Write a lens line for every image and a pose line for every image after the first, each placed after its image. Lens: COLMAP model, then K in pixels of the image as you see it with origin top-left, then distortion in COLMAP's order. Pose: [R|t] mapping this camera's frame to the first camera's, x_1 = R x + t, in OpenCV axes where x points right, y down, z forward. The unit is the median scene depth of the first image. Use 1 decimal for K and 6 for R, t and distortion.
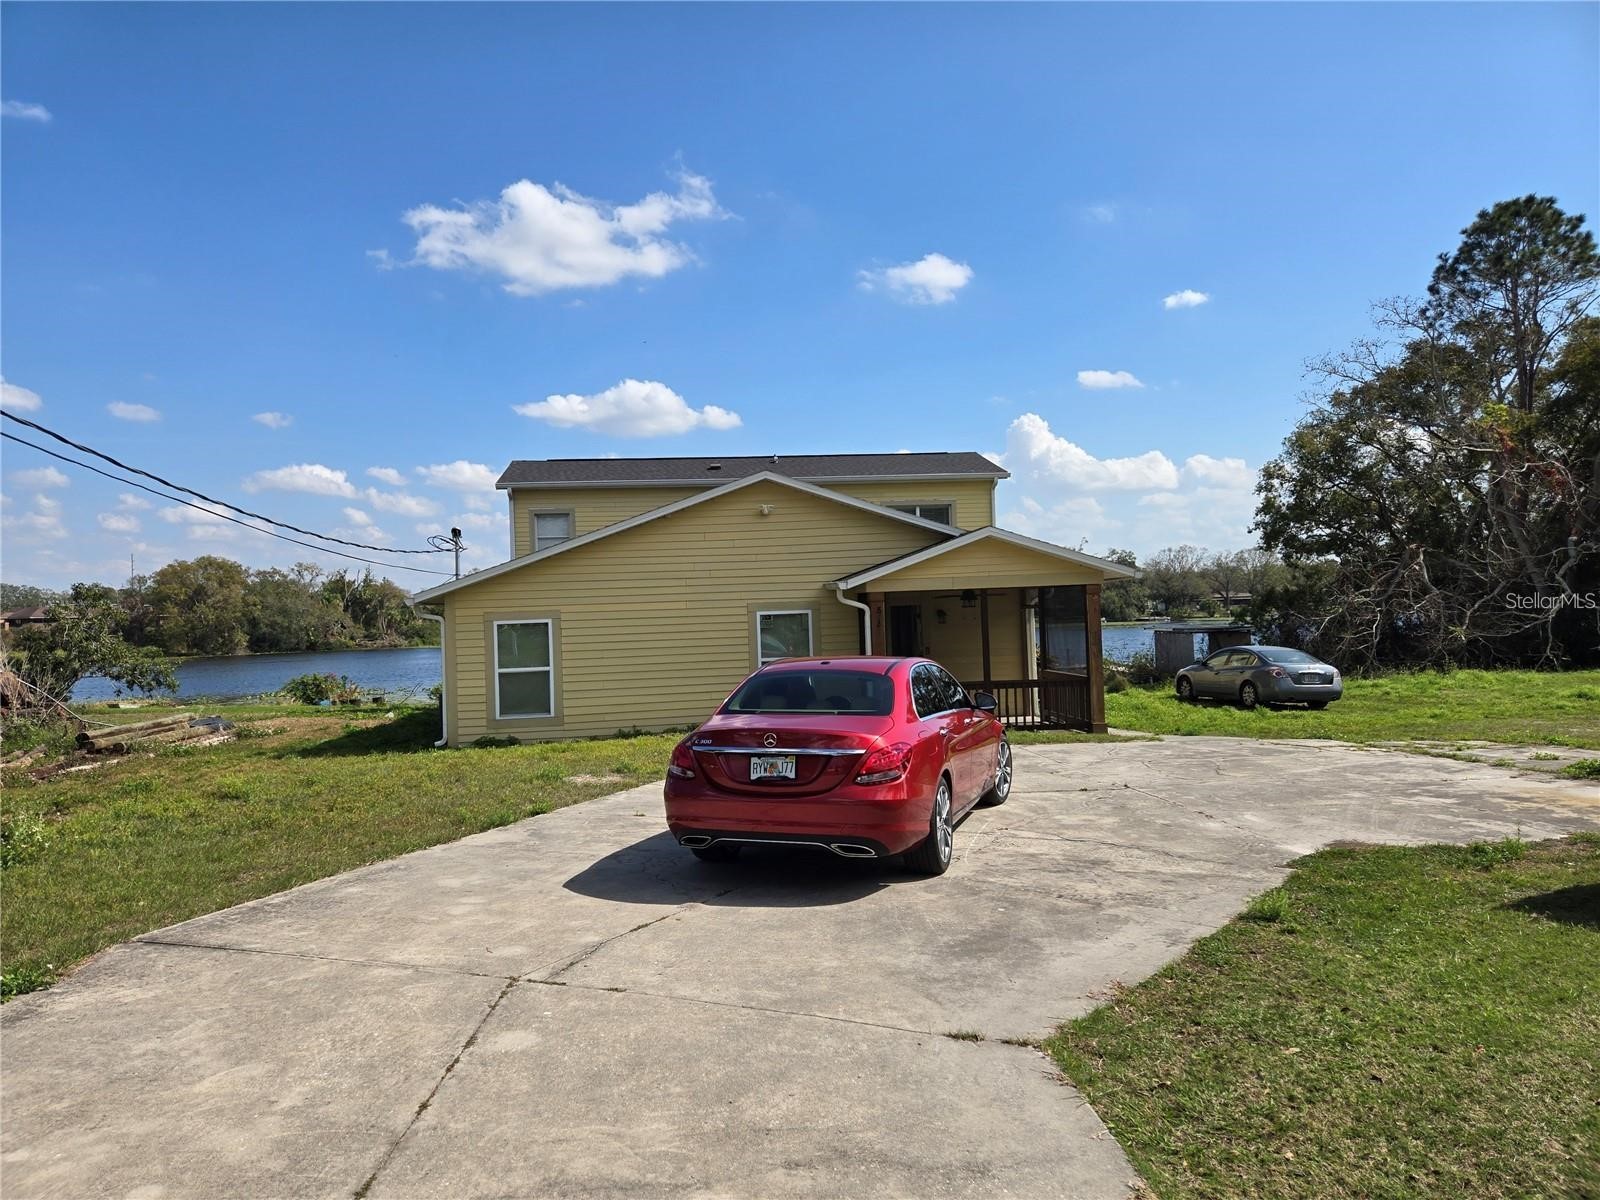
lens RADIAL K [[1065.7, 0, 781.9], [0, 1065.7, 586.2], [0, 0, 1]] dist [0.084792, -0.065141]
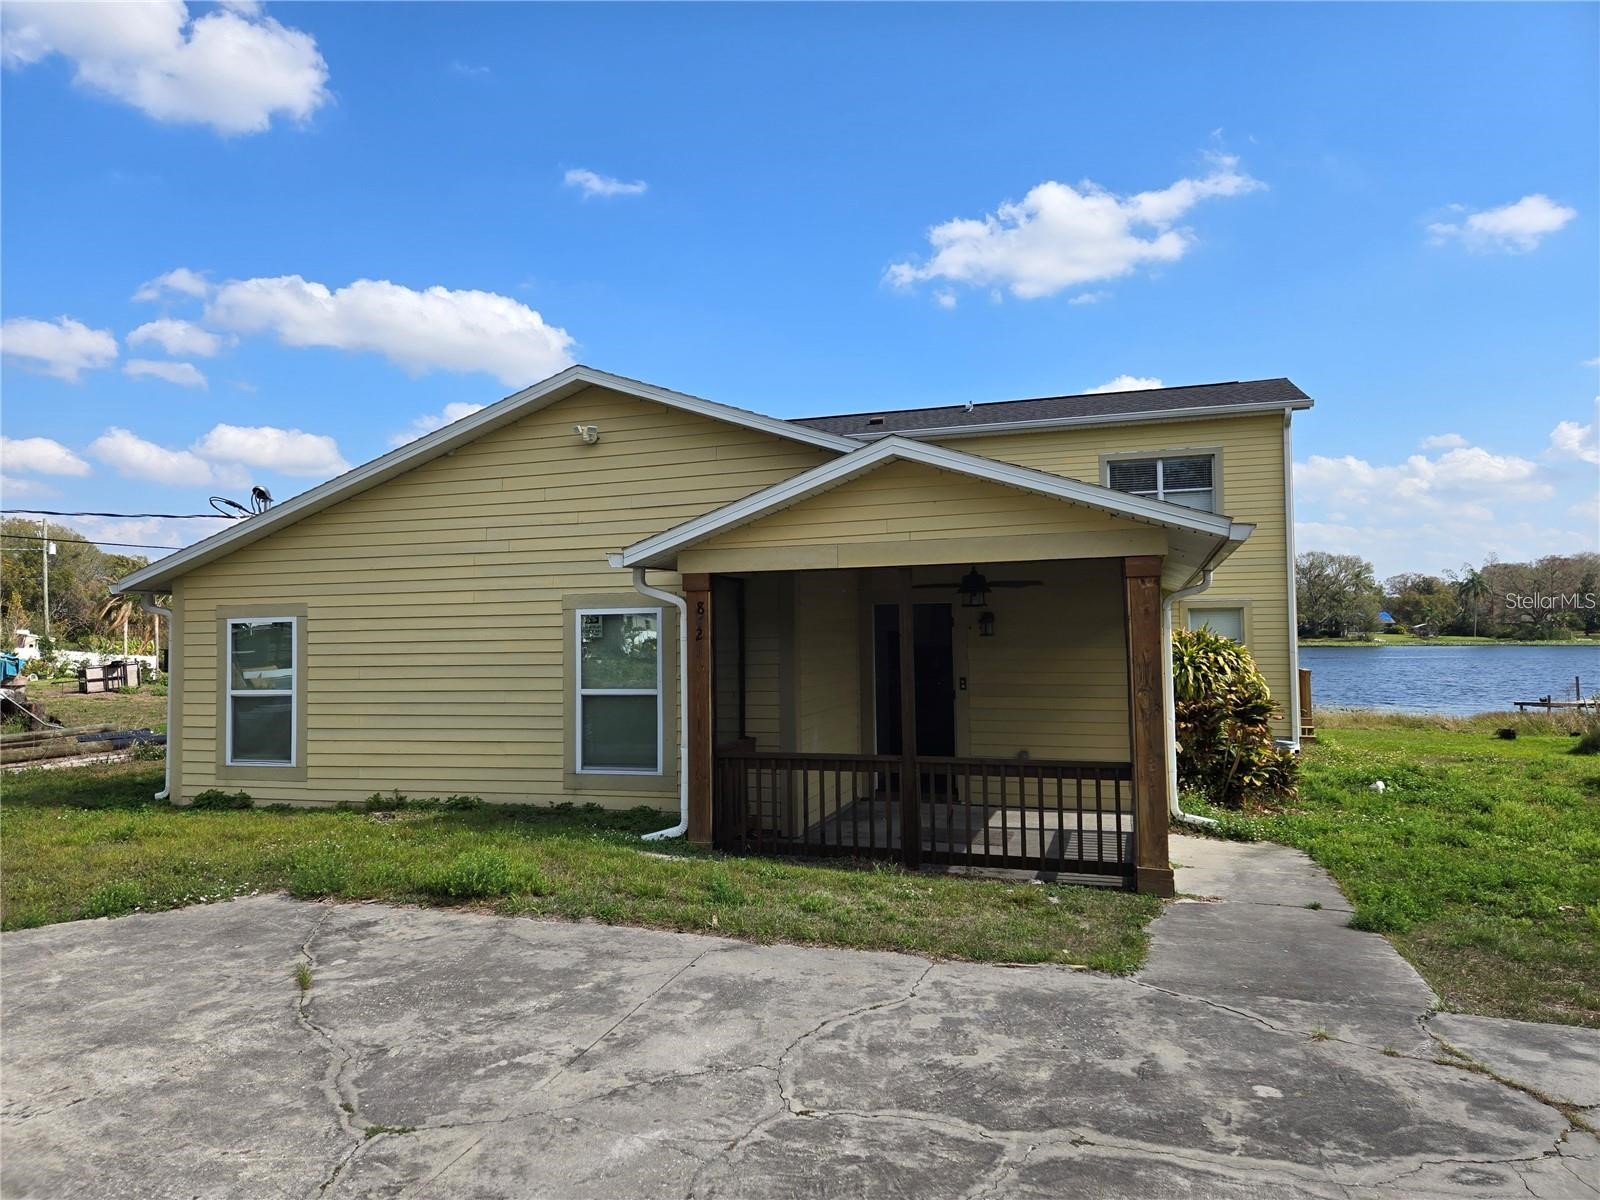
lens RADIAL K [[1065.7, 0, 803.6], [0, 1065.7, 586.0], [0, 0, 1]] dist [0.084792, -0.065141]
pose [[0.916850, 0.003458, -0.399218, 0.326503], [-0.005137, 0.999982, -0.003136, 0.012109], [0.399200, 0.004926, 0.916851, 0.508682]]
